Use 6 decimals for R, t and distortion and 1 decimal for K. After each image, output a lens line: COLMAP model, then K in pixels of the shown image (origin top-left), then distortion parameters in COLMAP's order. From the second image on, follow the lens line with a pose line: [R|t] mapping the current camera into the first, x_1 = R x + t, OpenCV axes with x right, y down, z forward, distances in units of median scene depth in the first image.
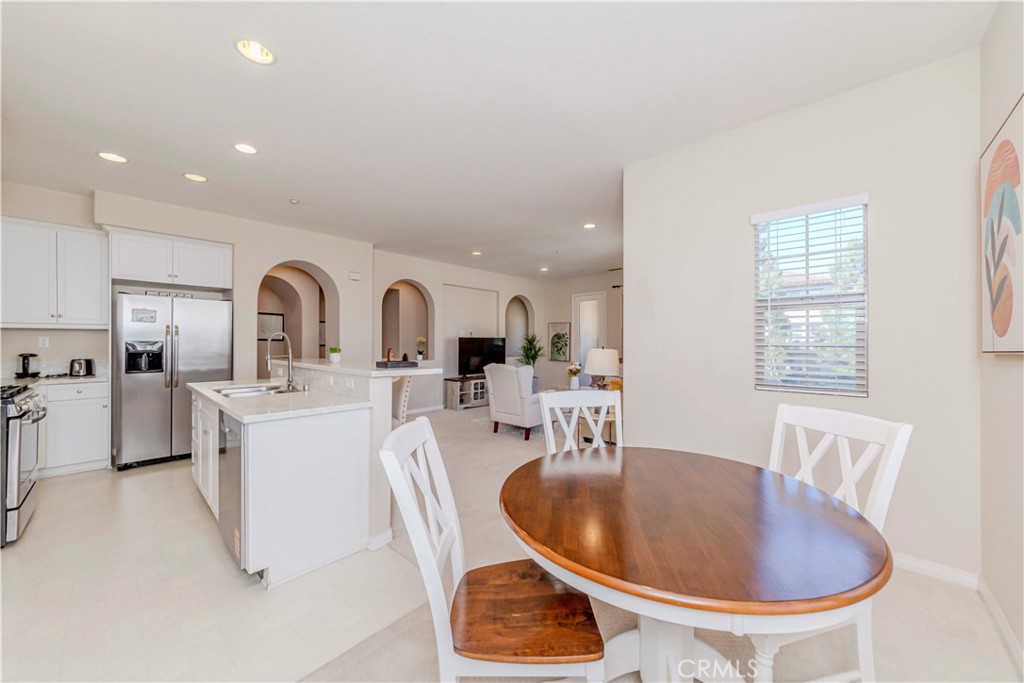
lens RADIAL K [[410.0, 0, 514.9], [0, 410.0, 340.9], [0, 0, 1]] dist [-0.020909, 0.005688]
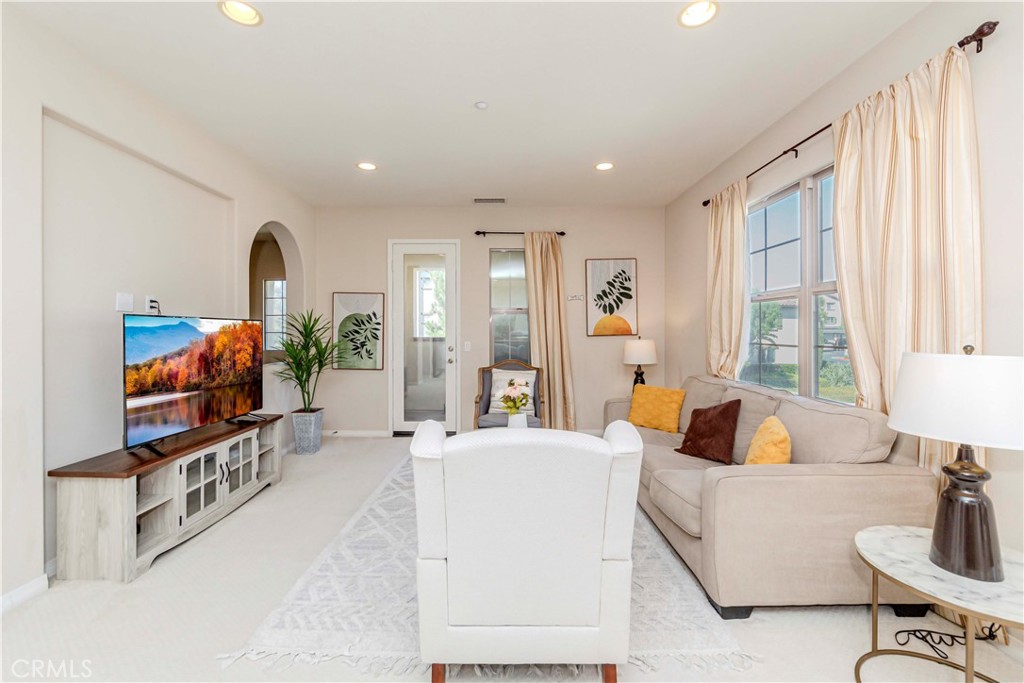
lens RADIAL K [[444.2, 0, 534.5], [0, 444.2, 333.7], [0, 0, 1]] dist [-0.010591, -0.001690]
pose [[0.722187, -0.003796, 0.691688, -0.206268], [-0.001942, 0.999970, 0.007515, 0.002073], [-0.691696, -0.006770, 0.722157, 0.855207]]
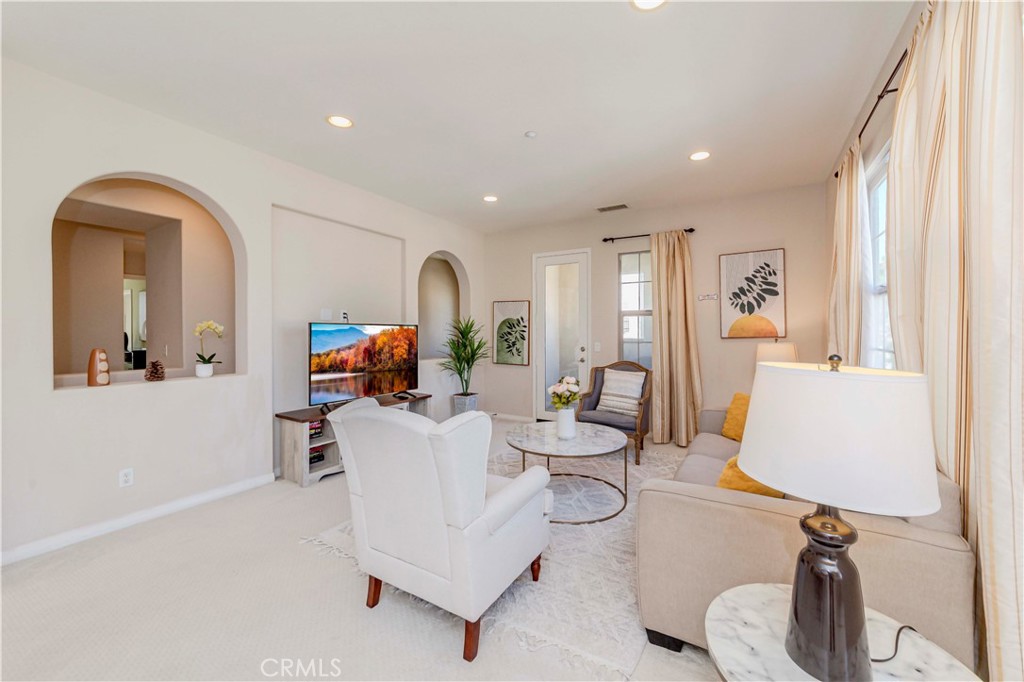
lens RADIAL K [[426.9, 0, 527.6], [0, 426.9, 334.7], [0, 0, 1]] dist [-0.001996, -0.000409]
pose [[0.978825, -0.001188, 0.204695, 0.006153], [-0.000471, 0.999967, 0.008059, 0.000523], [-0.204698, -0.007985, 0.978793, 0.703498]]
